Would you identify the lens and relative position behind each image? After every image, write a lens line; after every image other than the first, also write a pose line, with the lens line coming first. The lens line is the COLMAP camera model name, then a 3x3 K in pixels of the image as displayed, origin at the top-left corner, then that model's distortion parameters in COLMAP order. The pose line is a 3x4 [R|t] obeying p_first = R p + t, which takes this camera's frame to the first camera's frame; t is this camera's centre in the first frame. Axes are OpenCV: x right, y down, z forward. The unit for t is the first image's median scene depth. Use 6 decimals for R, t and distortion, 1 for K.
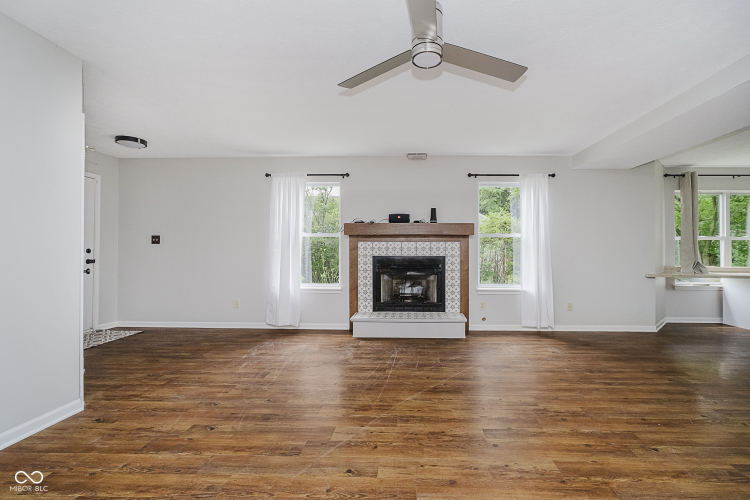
lens RADIAL K [[338.4, 0, 406.6], [0, 338.4, 250.6], [0, 0, 1]] dist [-0.010625, 0.002315]
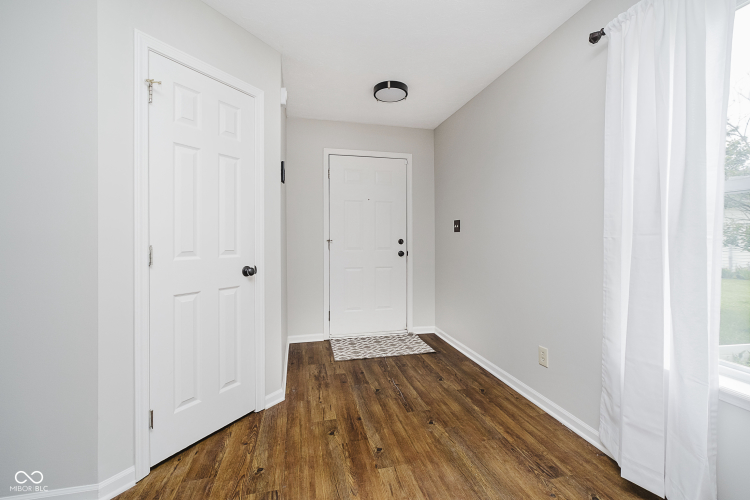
lens RADIAL K [[321.8, 0, 373.1], [0, 321.8, 245.5], [0, 0, 1]] dist [-0.011411, 0.003956]
pose [[0.256941, 0.016597, -0.966285, -0.237894], [0.002111, 0.999840, 0.017735, -0.007157], [0.966425, -0.006597, 0.256865, 1.130072]]
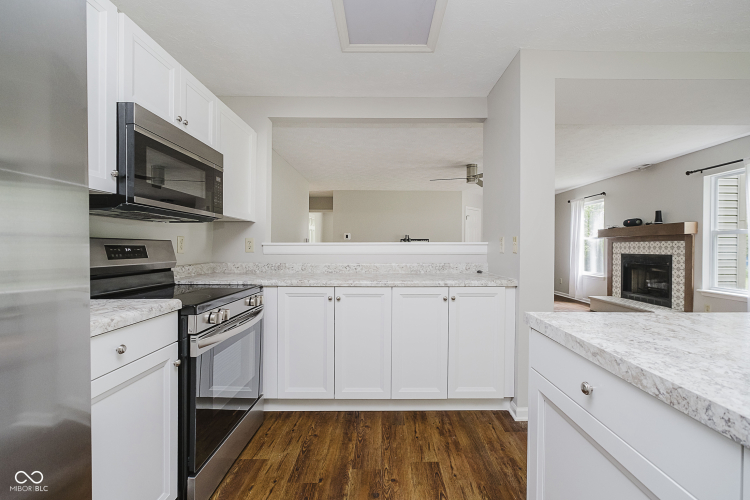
lens RADIAL K [[321.8, 0, 386.8], [0, 321.8, 251.4], [0, 0, 1]] dist [-0.011411, 0.003956]
pose [[0.040434, 0.008971, -0.999142, 1.765707], [-0.001831, 0.999959, 0.008904, -0.002190], [0.999181, 0.001469, 0.040449, 0.136078]]
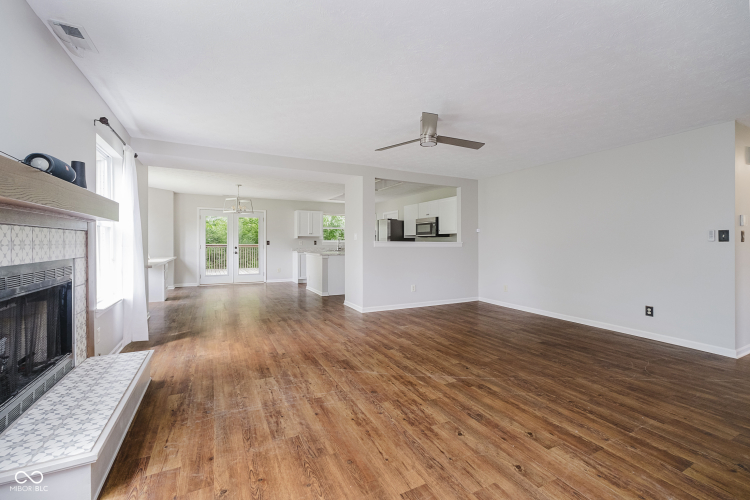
lens RADIAL K [[321.8, 0, 378.2], [0, 321.8, 243.7], [0, 0, 1]] dist [-0.011411, 0.003956]
pose [[-0.492904, -0.007254, 0.870054, -0.882484], [-0.005219, 0.999972, 0.005380, -0.017218], [-0.870068, -0.001889, -0.492928, 1.396459]]
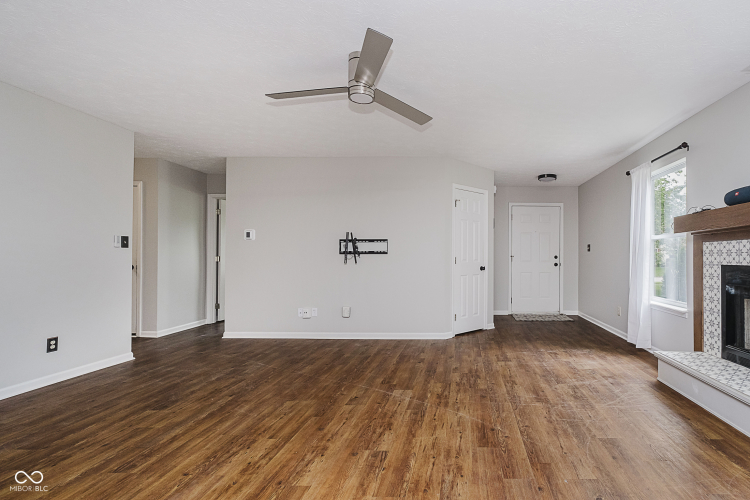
lens RADIAL K [[349.0, 0, 447.5], [0, 349.0, 255.8], [0, 0, 1]] dist [-0.003552, 0.001782]
pose [[-0.011373, -0.006535, -0.999914, 0.872342], [-0.004525, 0.999969, -0.006484, 0.009635], [0.999925, 0.004450, -0.011403, 0.878236]]
